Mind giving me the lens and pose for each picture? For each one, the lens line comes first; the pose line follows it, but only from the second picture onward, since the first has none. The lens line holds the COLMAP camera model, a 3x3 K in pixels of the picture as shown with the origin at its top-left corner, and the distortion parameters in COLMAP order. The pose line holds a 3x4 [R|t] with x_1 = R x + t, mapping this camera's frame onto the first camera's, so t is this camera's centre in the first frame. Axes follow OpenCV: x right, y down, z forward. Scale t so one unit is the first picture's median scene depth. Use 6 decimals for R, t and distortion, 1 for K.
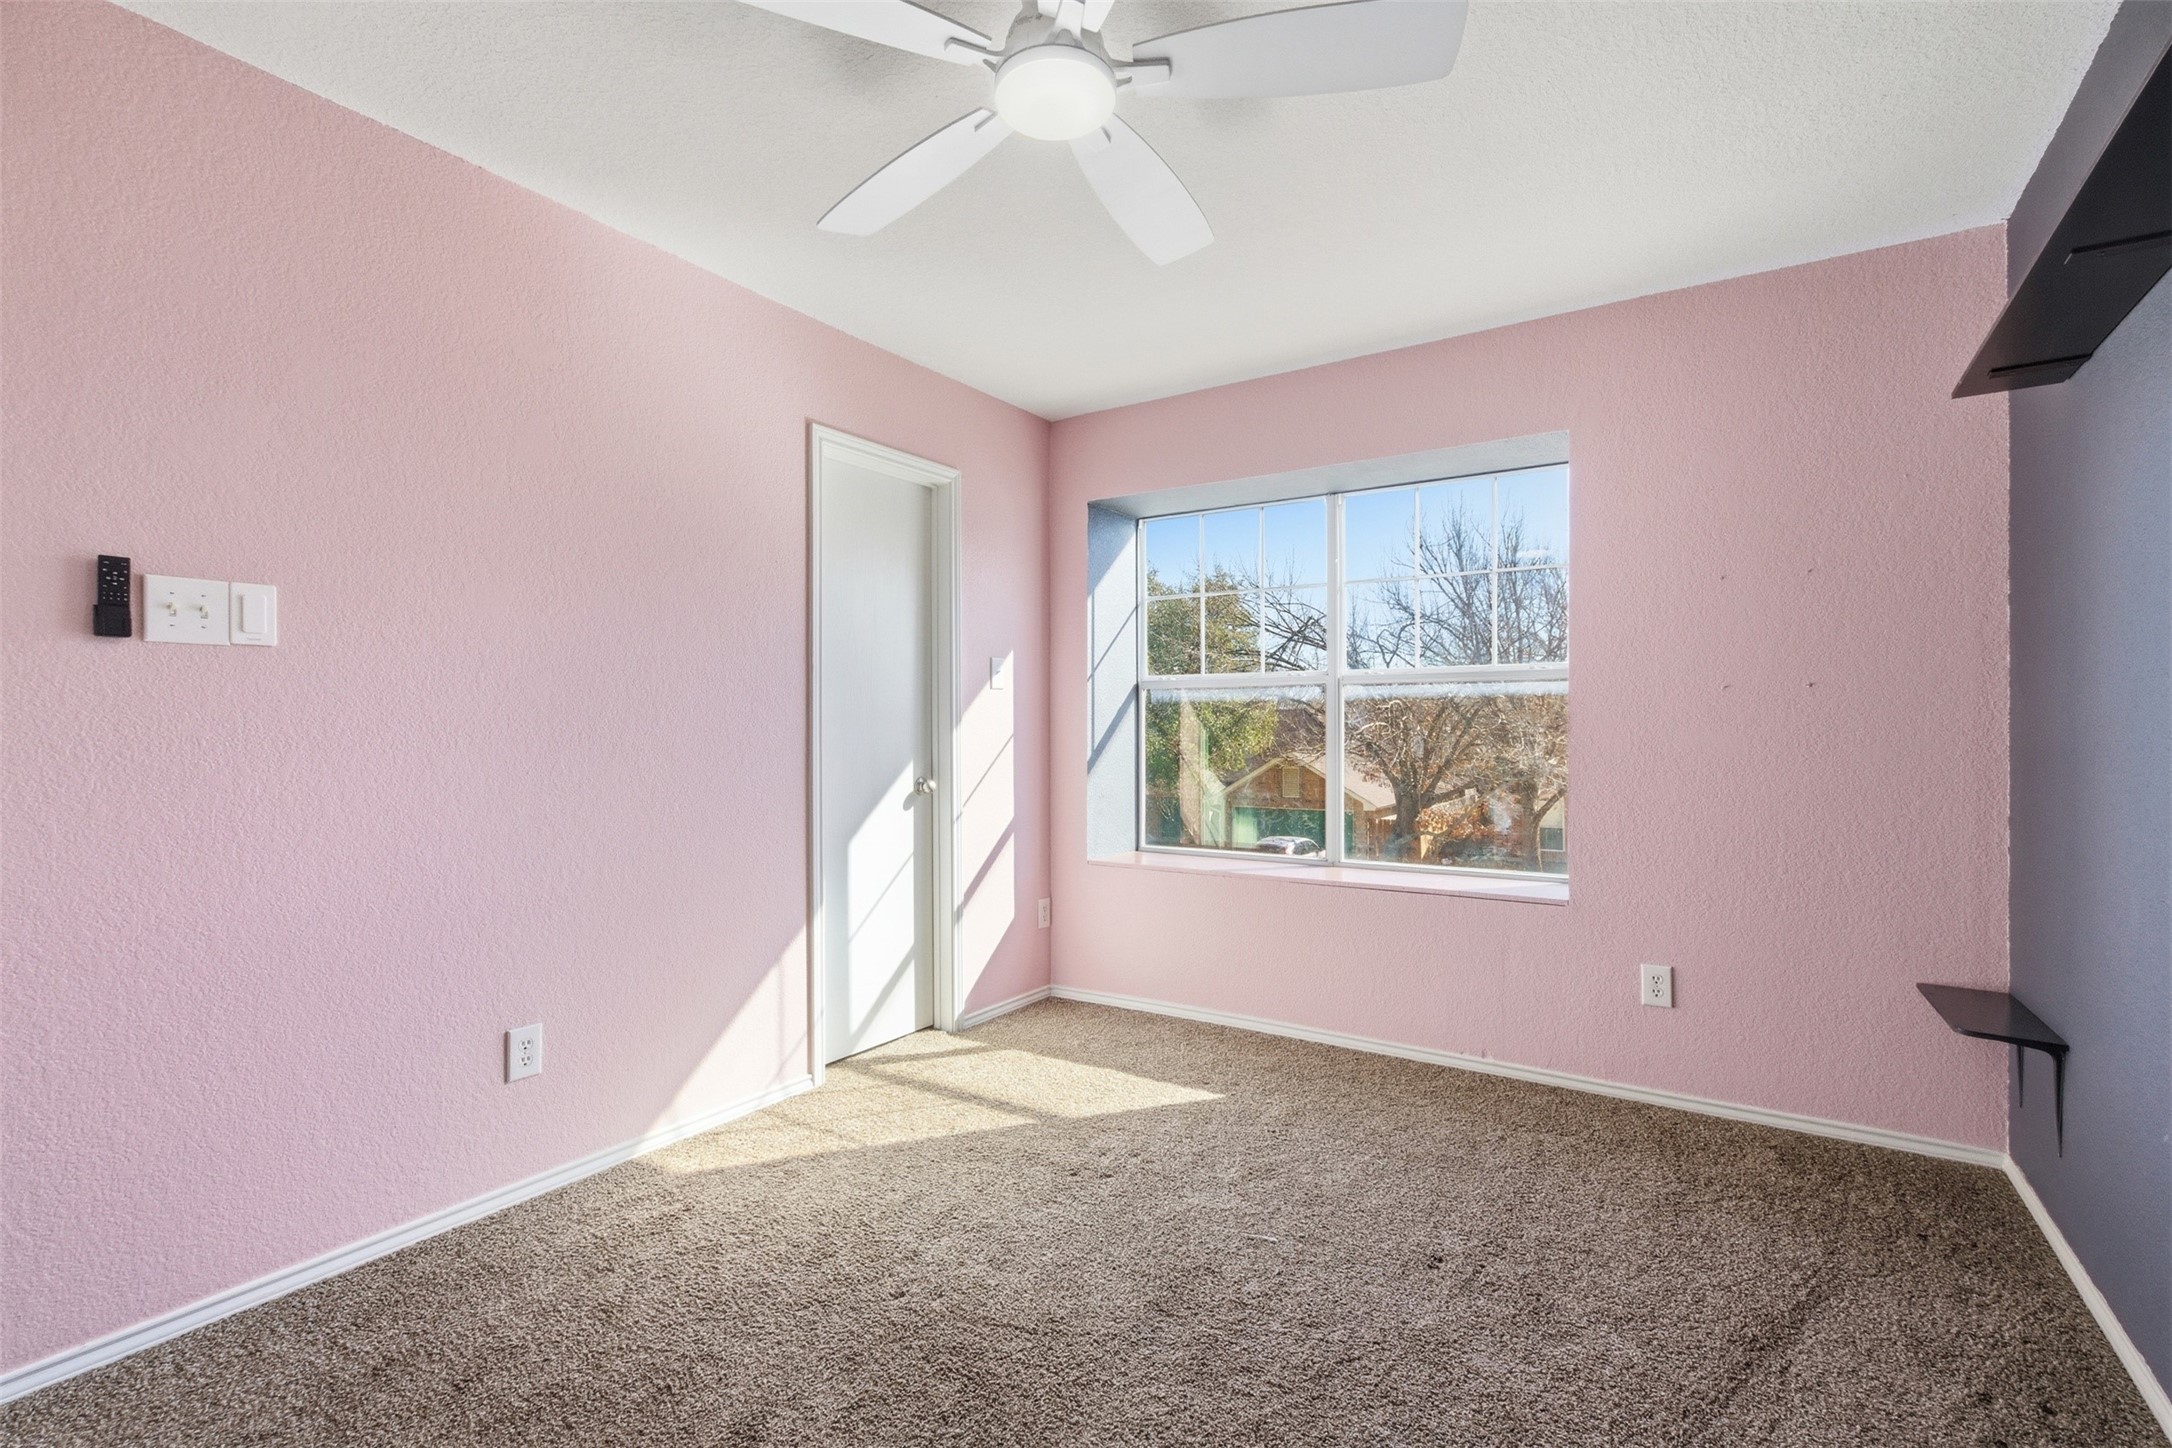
lens RADIAL K [[990.6, 0, 1082.1], [0, 990.6, 730.4], [0, 0, 1]] dist [-0.000993, -0.000006]
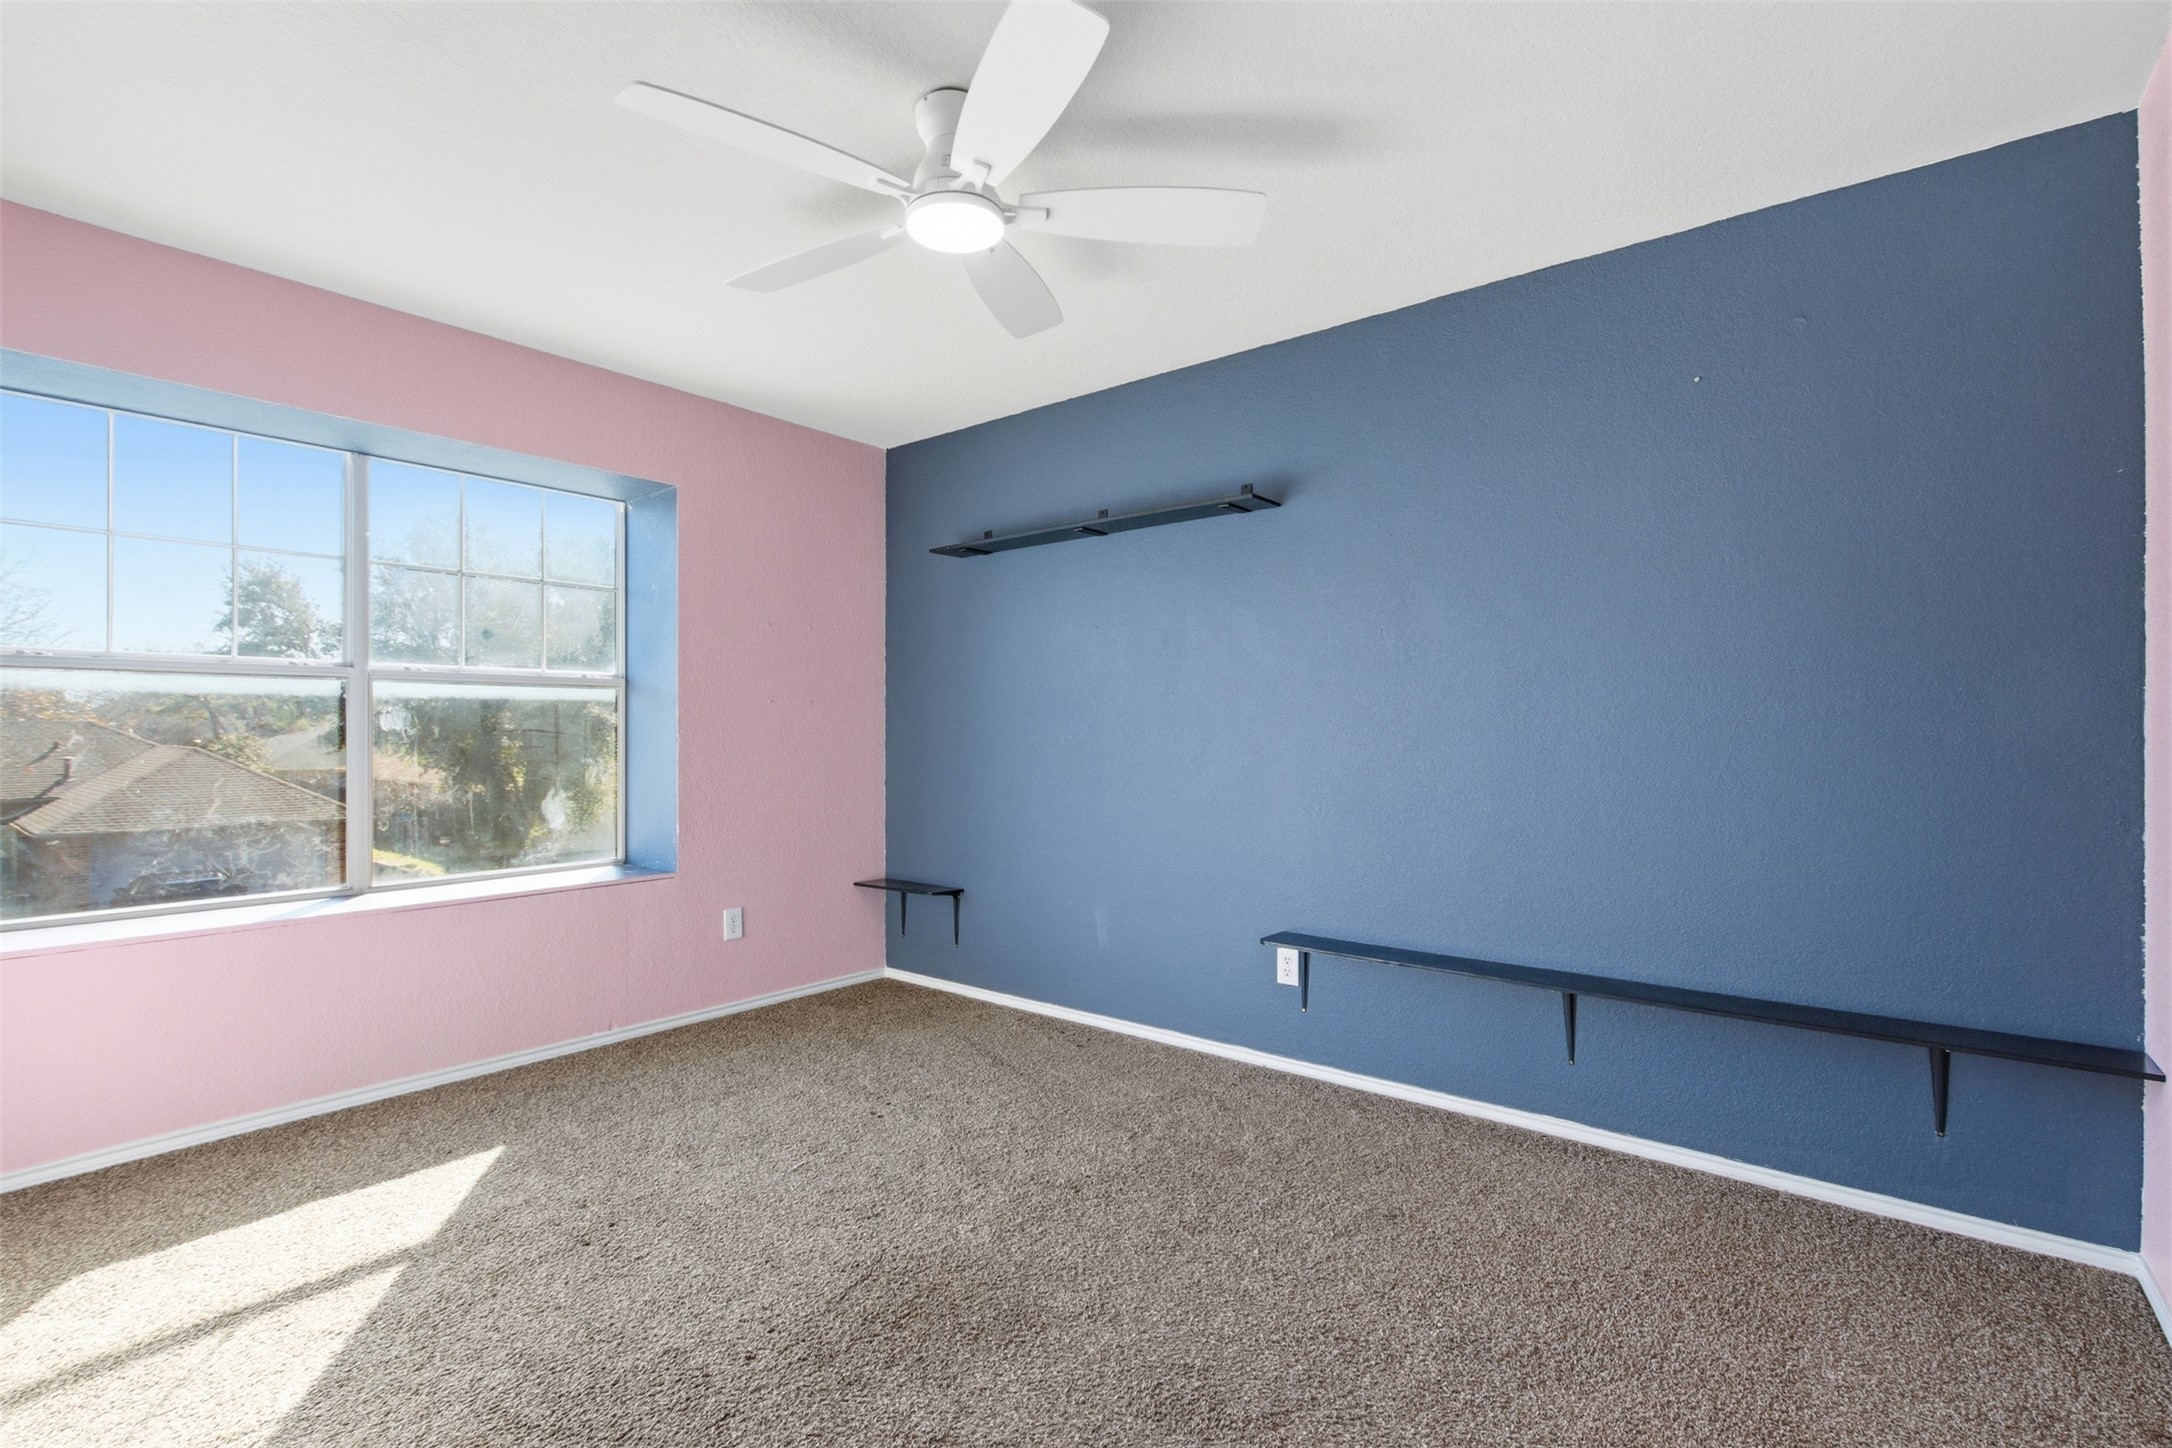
lens RADIAL K [[990.6, 0, 1090.4], [0, 990.6, 731.3], [0, 0, 1]] dist [-0.000993, -0.000006]
pose [[0.078594, 0.001438, 0.996906, -0.698653], [0.001930, 0.999997, -0.001594, 0.002118], [-0.996905, 0.002049, 0.078591, 0.411664]]
